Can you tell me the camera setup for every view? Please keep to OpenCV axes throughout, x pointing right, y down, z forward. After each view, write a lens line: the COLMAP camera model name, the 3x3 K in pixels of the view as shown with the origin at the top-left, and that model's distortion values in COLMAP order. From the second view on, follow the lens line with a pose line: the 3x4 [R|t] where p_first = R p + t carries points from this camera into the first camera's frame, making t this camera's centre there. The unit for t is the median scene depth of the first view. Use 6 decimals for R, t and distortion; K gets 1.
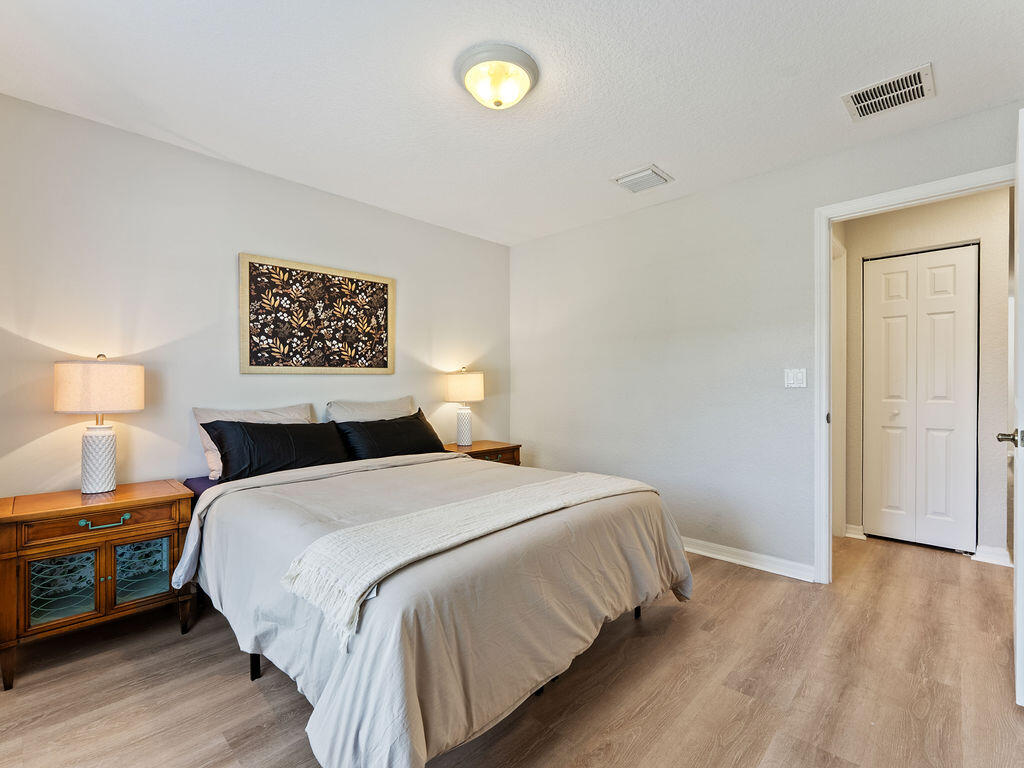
lens RADIAL K [[464.1, 0, 514.7], [0, 464.1, 388.0], [0, 0, 1]] dist [-0.001995, -0.000922]
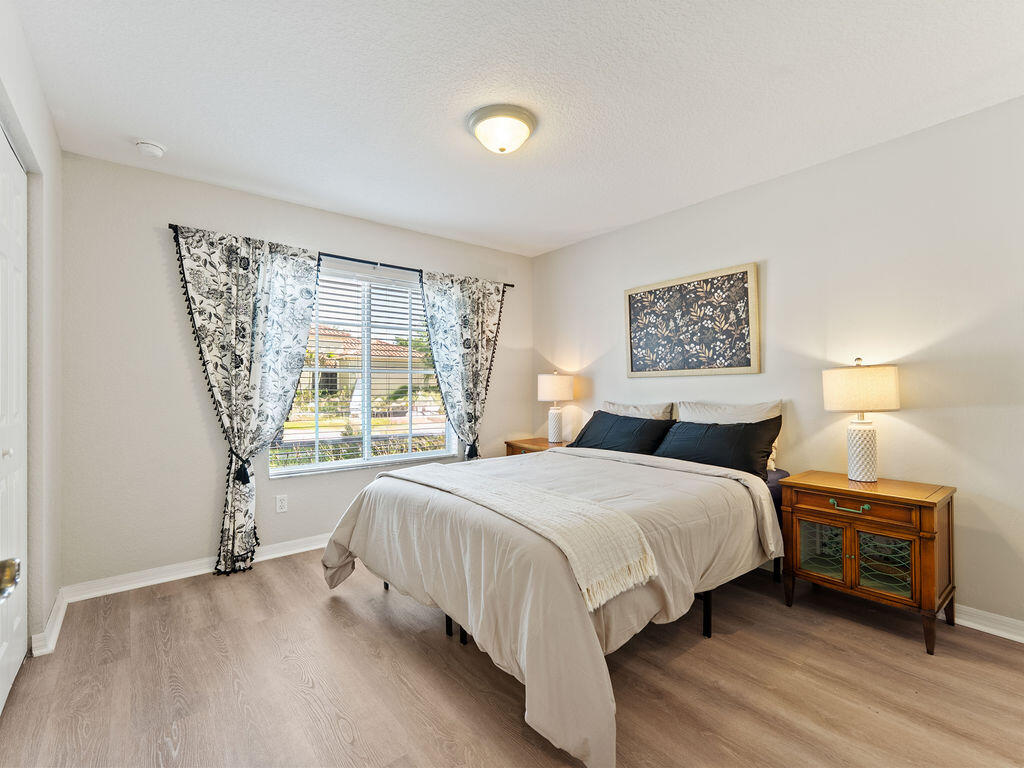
lens RADIAL K [[464.1, 0, 514.4], [0, 464.1, 381.1], [0, 0, 1]] dist [-0.001995, -0.000922]
pose [[-0.116020, -0.006514, -0.993226, 0.674690], [0.000767, 0.999978, -0.006648, -0.011027], [0.993247, -0.001533, -0.116012, 0.694587]]
